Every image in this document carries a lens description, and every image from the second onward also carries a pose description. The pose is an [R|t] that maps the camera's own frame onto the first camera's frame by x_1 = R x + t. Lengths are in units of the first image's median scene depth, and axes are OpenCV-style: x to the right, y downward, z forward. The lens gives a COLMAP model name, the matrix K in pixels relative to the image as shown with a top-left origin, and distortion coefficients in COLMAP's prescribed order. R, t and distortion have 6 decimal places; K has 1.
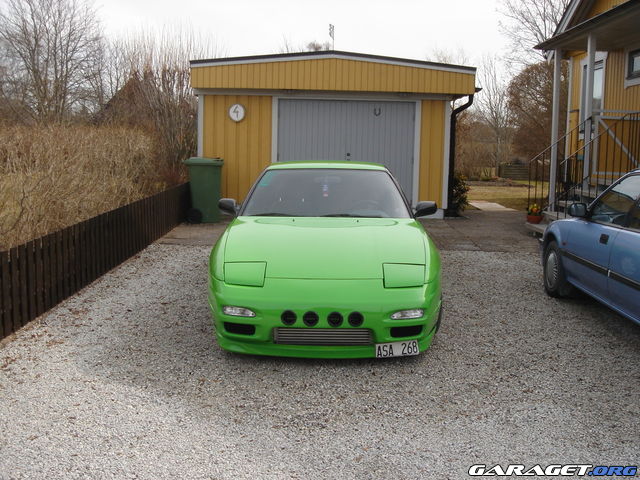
lens RADIAL K [[722.1, 0, 320.0], [0, 722.1, 240.0], [0, 0, 1]] dist [-0.193932, 0.209446]
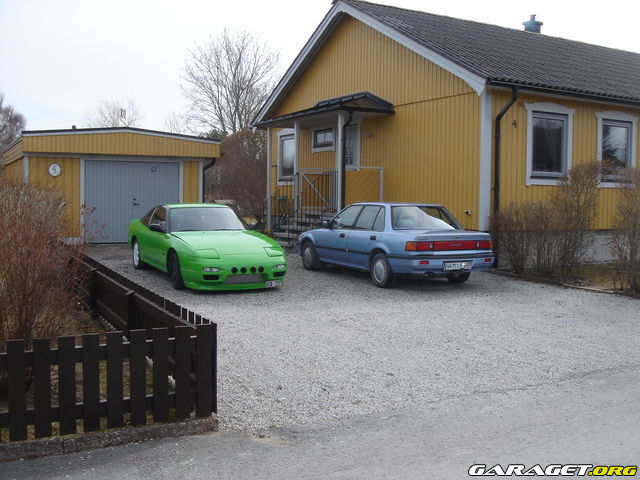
lens RADIAL K [[722.1, 0, 320.0], [0, 722.1, 240.0], [0, 0, 1]] dist [-0.193932, 0.209446]
pose [[0.879794, -0.038401, 0.473802, -0.325271], [0.065597, 0.997004, -0.041000, 0.044947], [-0.470808, 0.067152, 0.879676, -0.425367]]
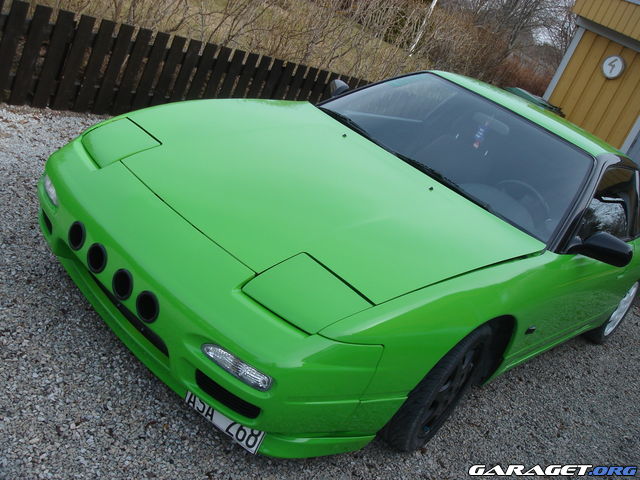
lens RADIAL K [[722.1, 0, 320.0], [0, 722.1, 240.0], [0, 0, 1]] dist [-0.193932, 0.209446]
pose [[0.709345, 0.502599, -0.494190, 0.126191], [-0.465580, 0.860492, 0.206855, -0.029860], [0.529211, 0.083353, 0.844386, 0.238139]]
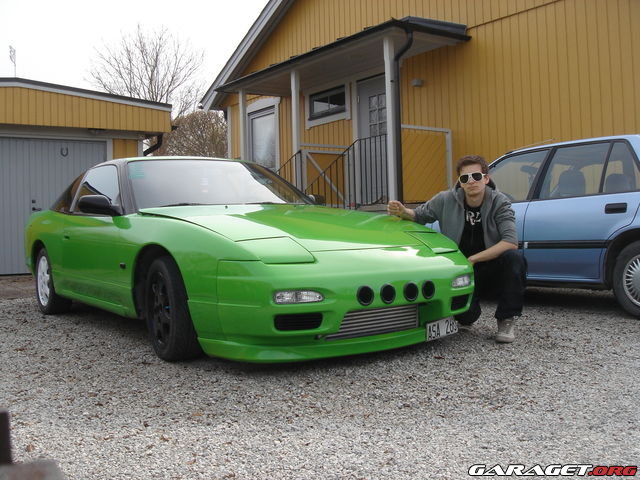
lens RADIAL K [[722.1, 0, 320.0], [0, 722.1, 240.0], [0, 0, 1]] dist [-0.193932, 0.209446]
pose [[0.805143, -0.048011, 0.591134, -0.191878], [0.120635, 0.989139, -0.083973, 0.039353], [-0.580682, 0.138922, 0.802190, 0.150360]]
